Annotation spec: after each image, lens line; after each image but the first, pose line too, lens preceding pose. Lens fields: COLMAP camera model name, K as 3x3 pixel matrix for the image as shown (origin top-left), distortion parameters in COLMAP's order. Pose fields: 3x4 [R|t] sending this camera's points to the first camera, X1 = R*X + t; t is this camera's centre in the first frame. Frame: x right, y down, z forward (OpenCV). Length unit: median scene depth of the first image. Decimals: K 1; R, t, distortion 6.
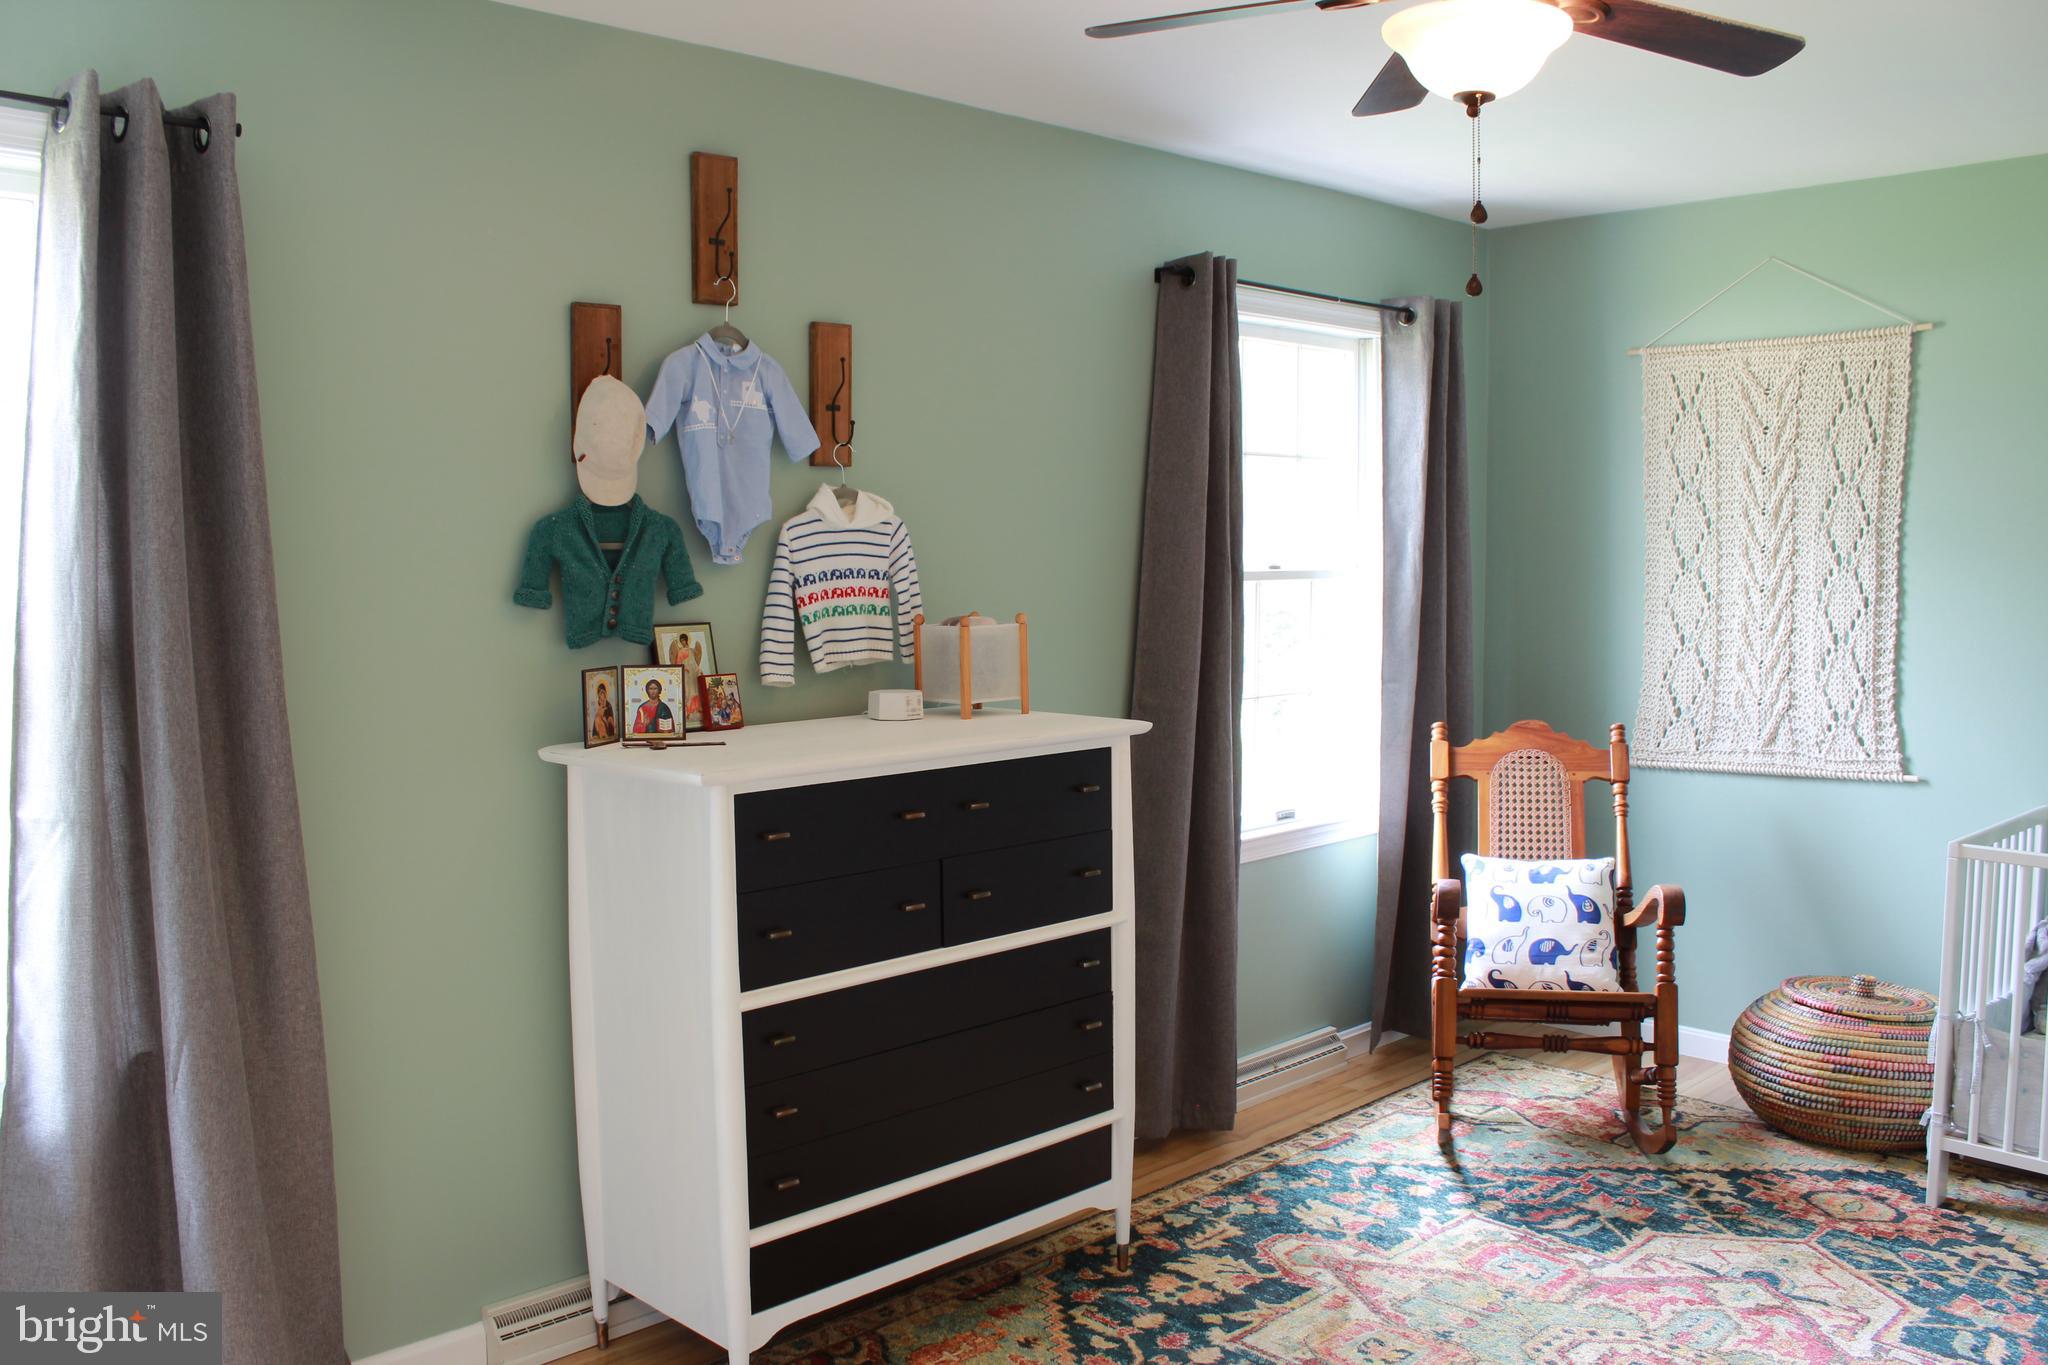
lens RADIAL K [[1719.2, 0, 1019.5], [0, 1719.2, 690.5], [0, 0, 1]] dist [-0.152539, 0.125351]
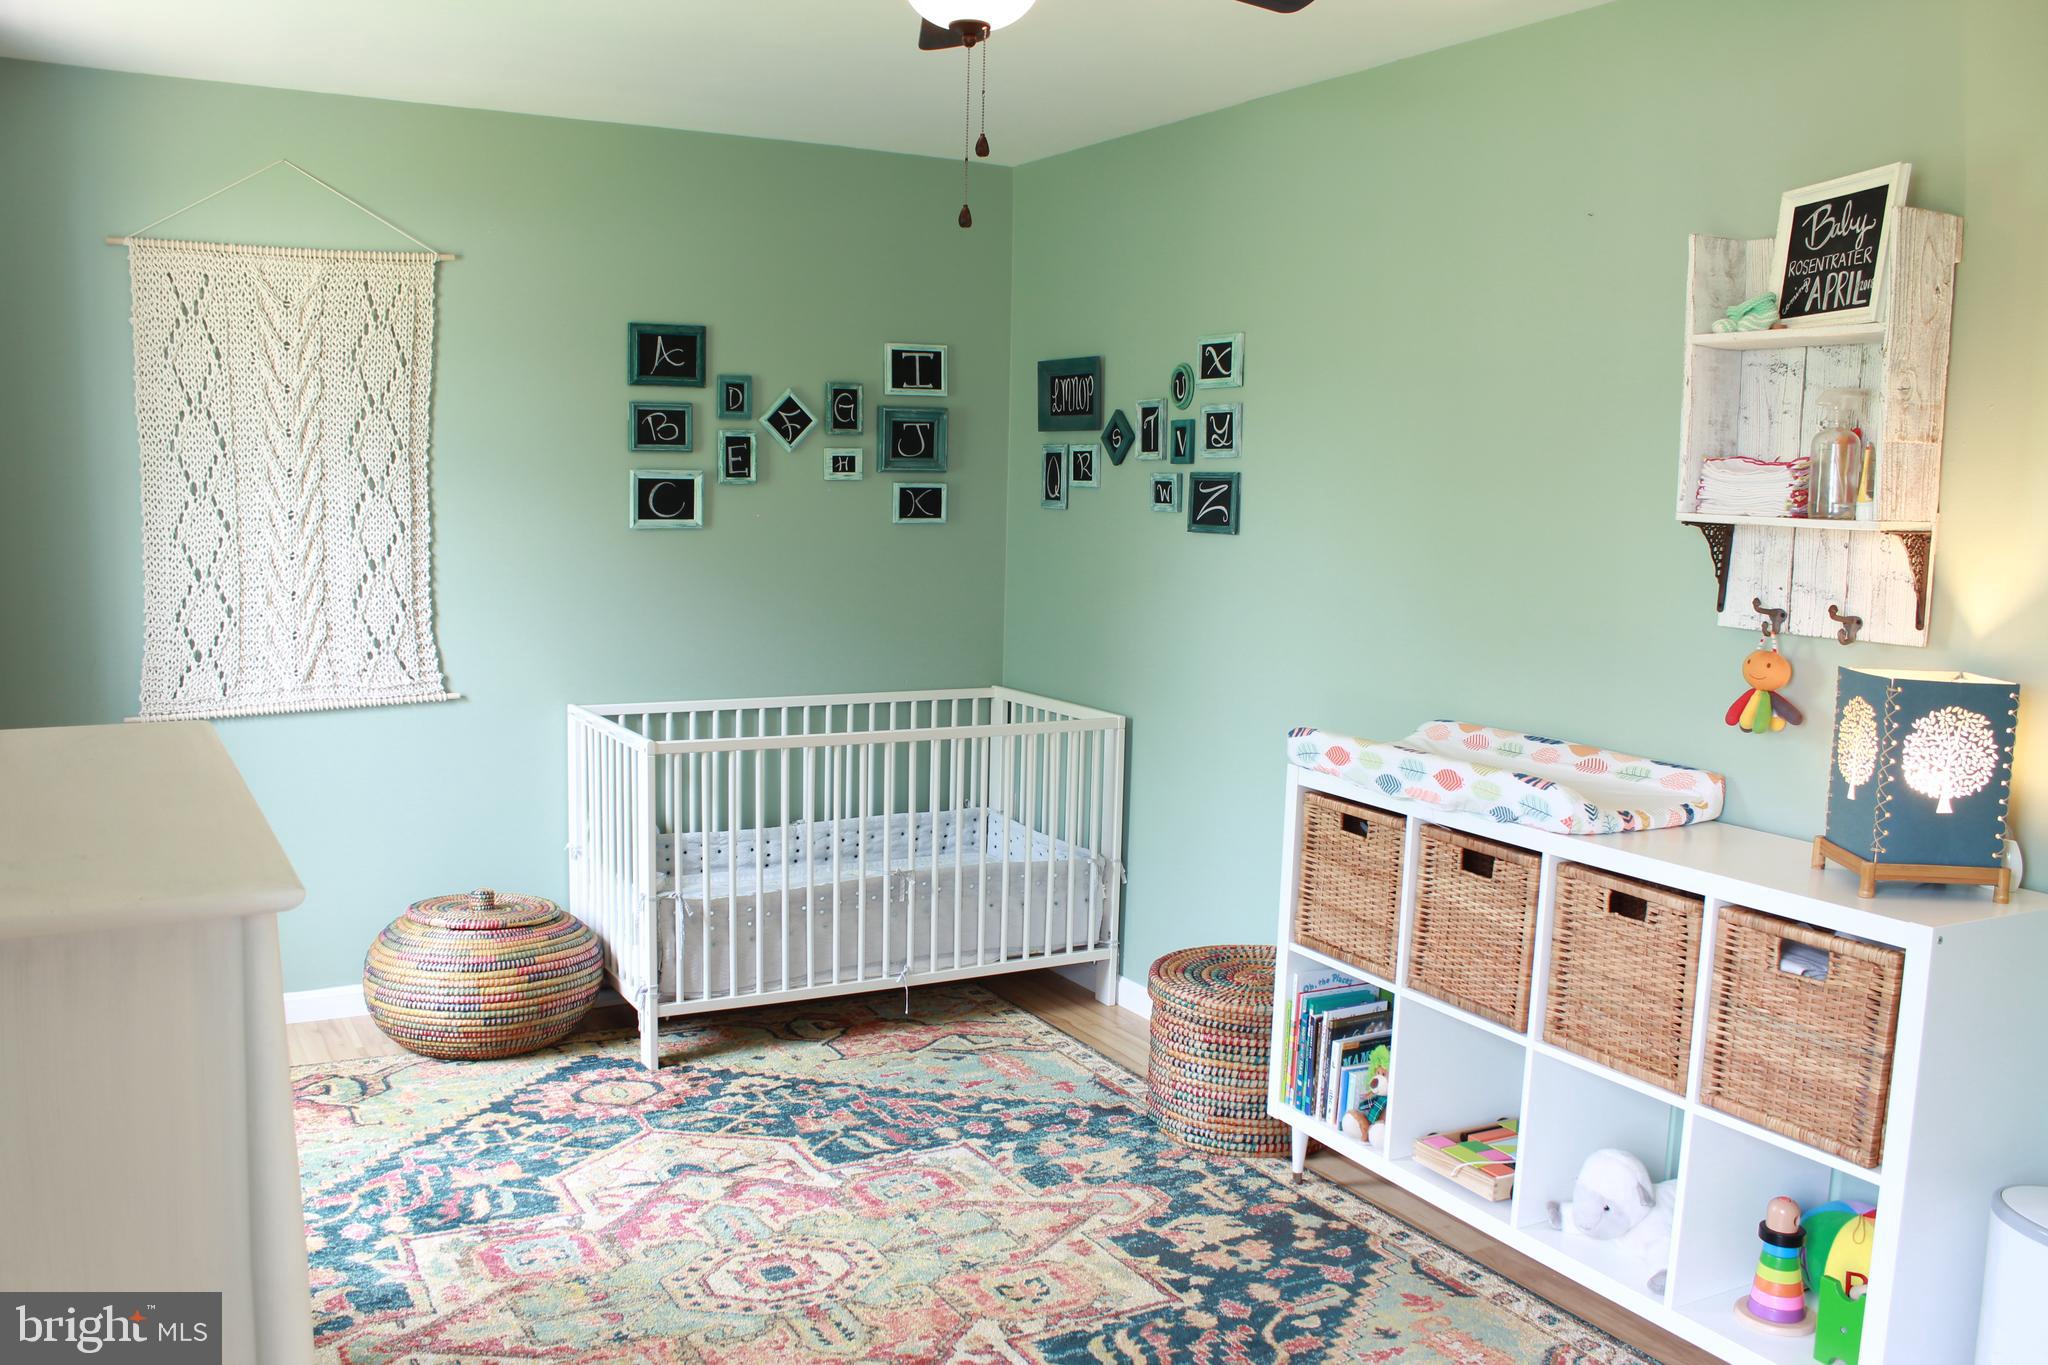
lens RADIAL K [[1719.2, 0, 1020.9], [0, 1719.2, 679.2], [0, 0, 1]] dist [-0.152539, 0.125351]
pose [[0.257623, -0.102971, 0.960743, -0.389789], [0.061103, 0.994051, 0.090156, -0.031292], [-0.964311, 0.035478, 0.262383, 0.389913]]
